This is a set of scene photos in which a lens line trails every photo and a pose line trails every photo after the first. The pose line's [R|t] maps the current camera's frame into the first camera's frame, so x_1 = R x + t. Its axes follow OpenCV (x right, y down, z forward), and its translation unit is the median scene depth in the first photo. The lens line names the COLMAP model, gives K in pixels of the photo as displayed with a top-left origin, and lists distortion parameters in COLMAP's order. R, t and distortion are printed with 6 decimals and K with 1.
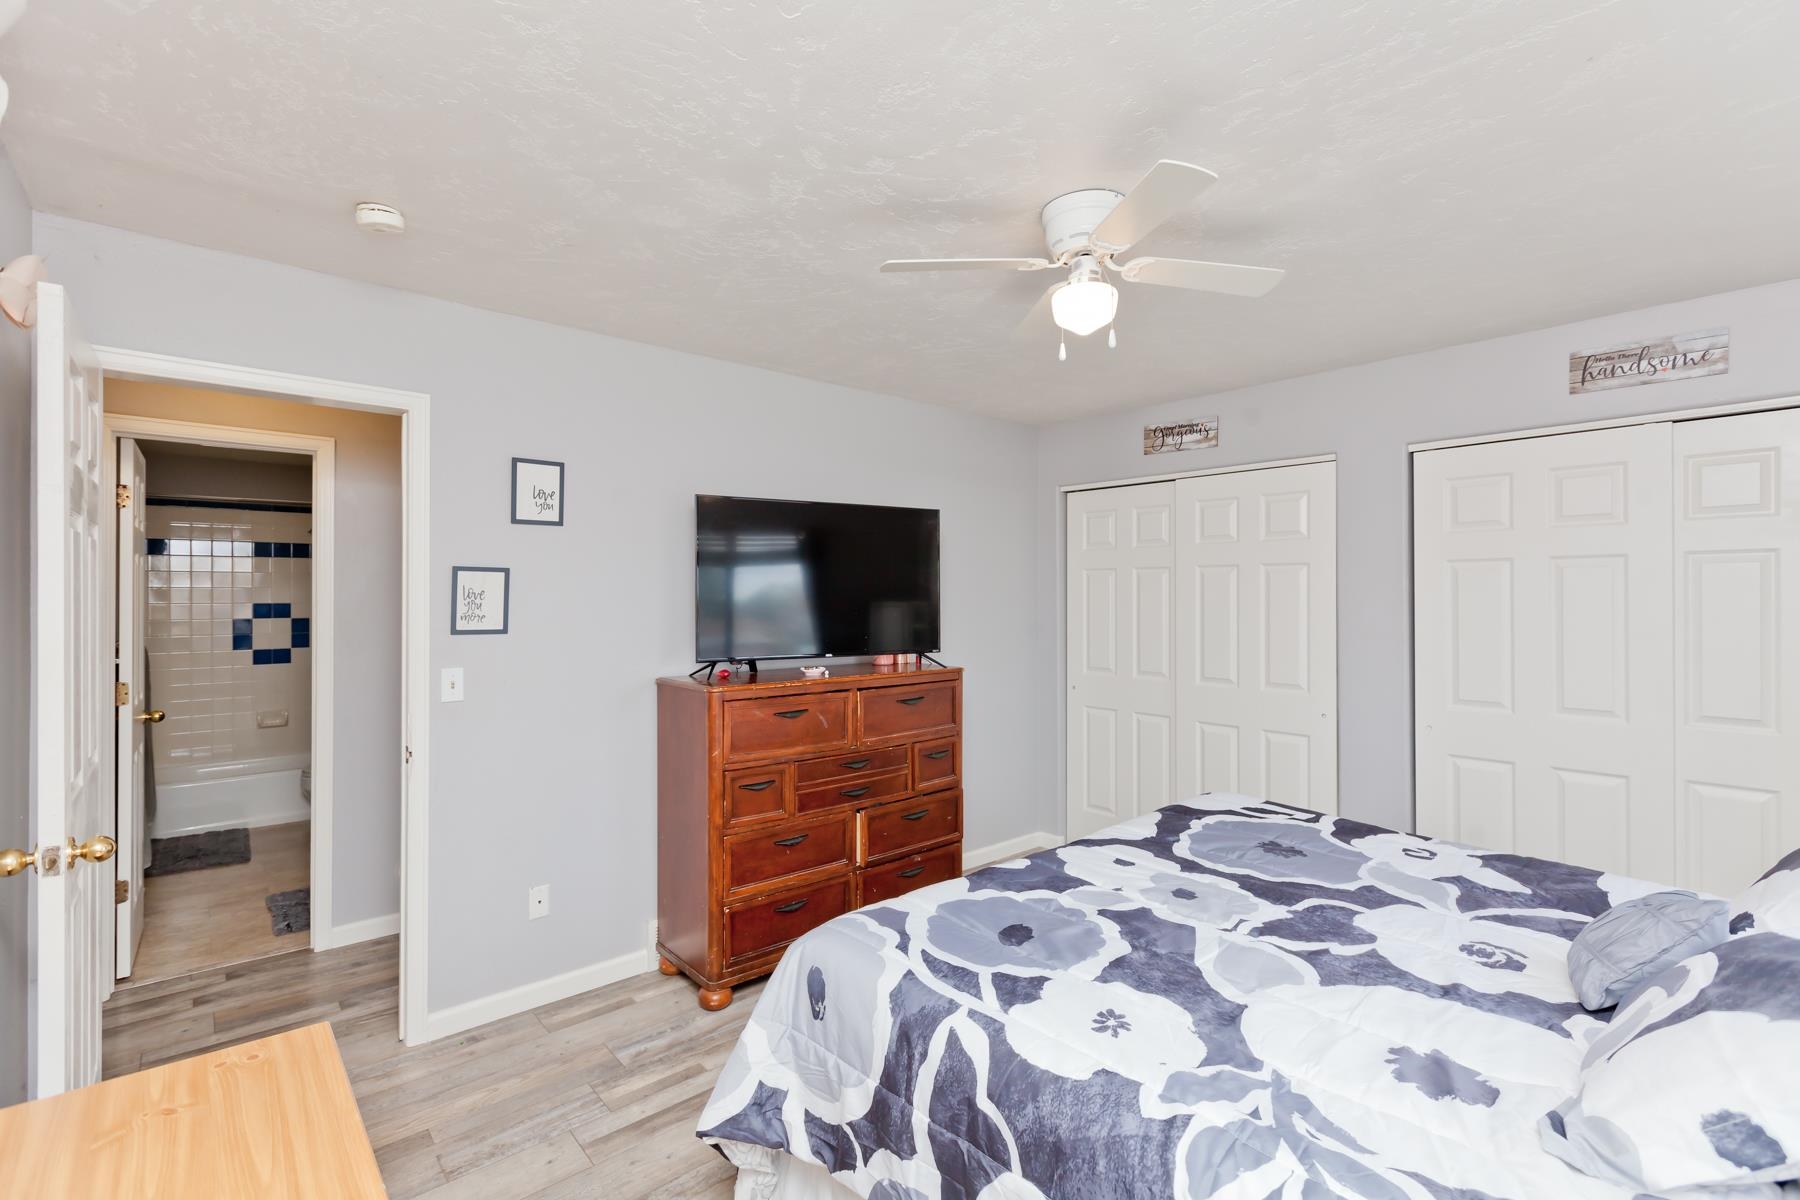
lens RADIAL K [[817.9, 0, 901.9], [0, 817.9, 599.7], [0, 0, 1]] dist [0.010157, -0.002692]
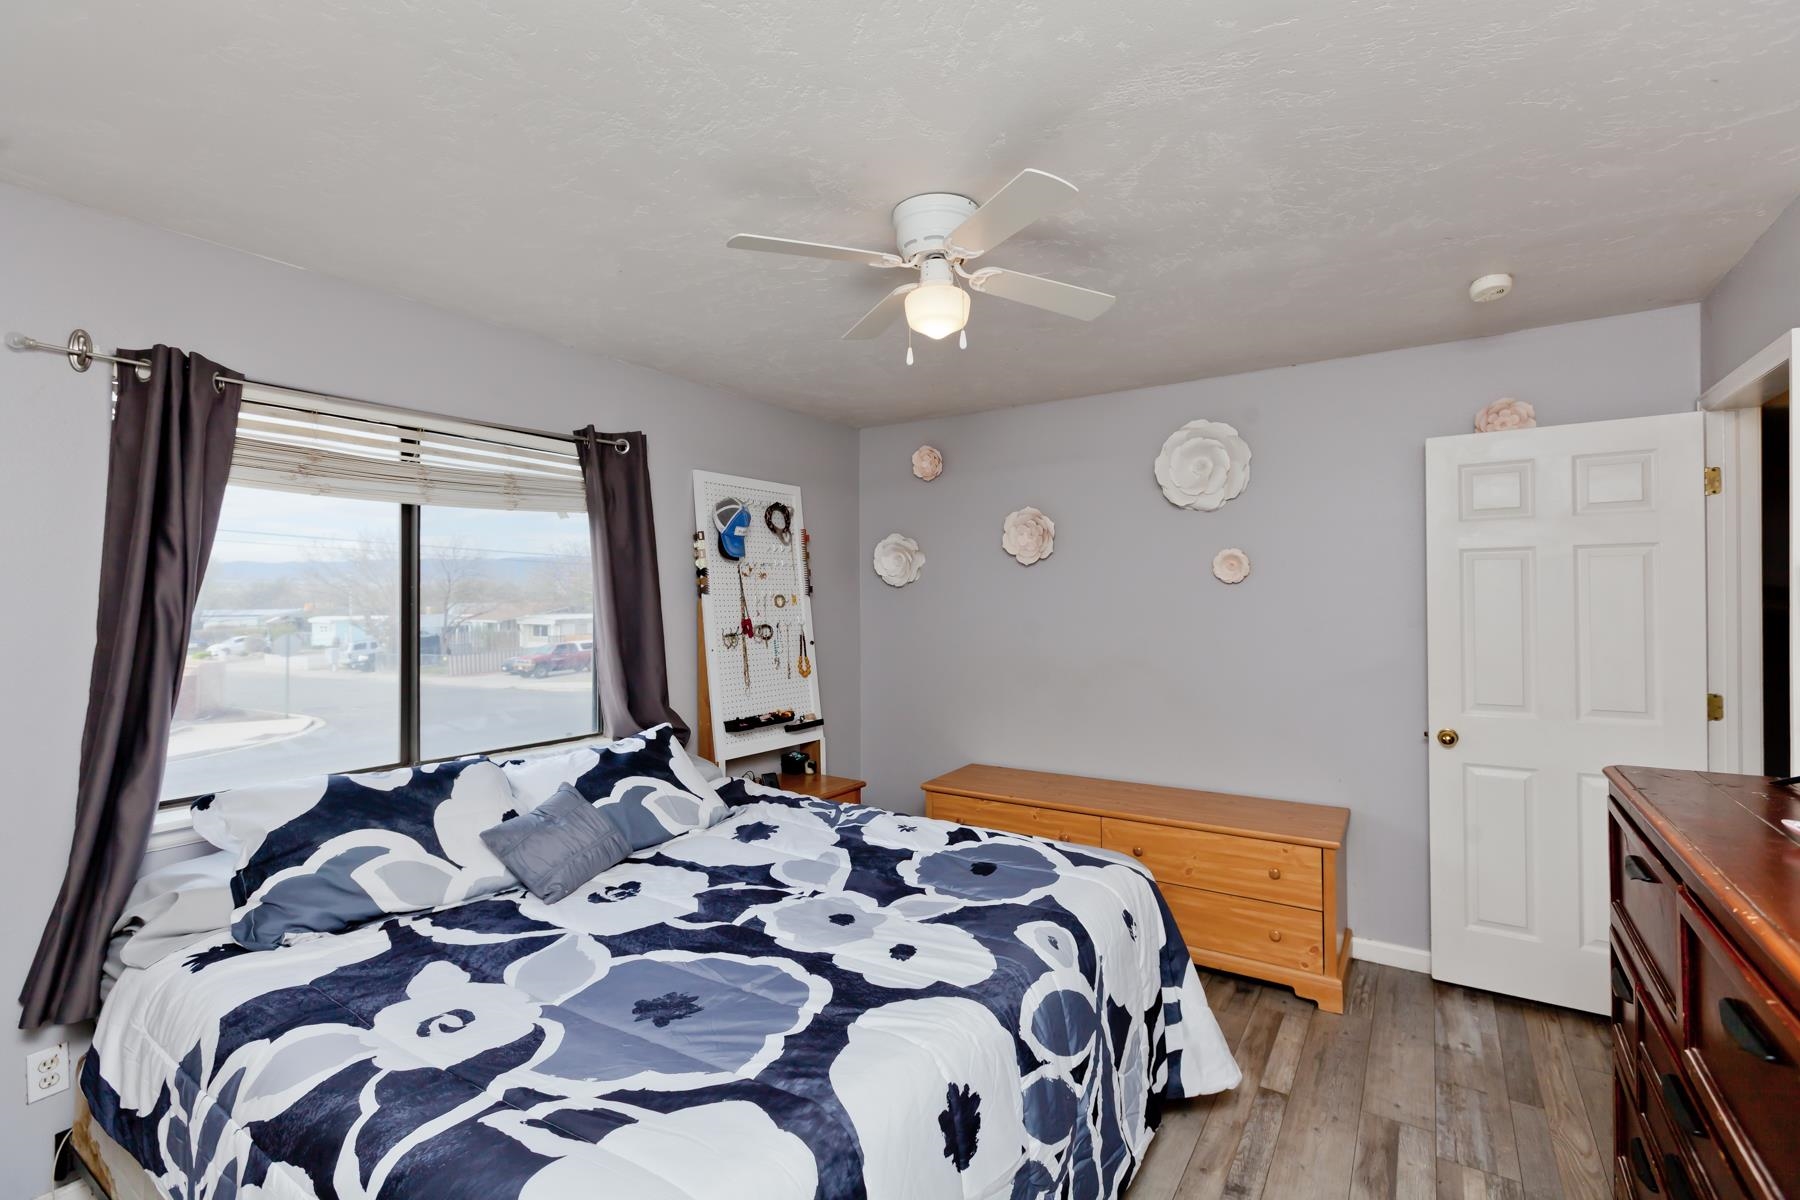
lens RADIAL K [[817.9, 0, 901.2], [0, 817.9, 593.3], [0, 0, 1]] dist [0.010157, -0.002692]
pose [[-0.963048, 0.001851, -0.269323, 0.561466], [0.002293, 0.999996, -0.001325, -0.015723], [0.269319, -0.001893, -0.963049, 2.037712]]
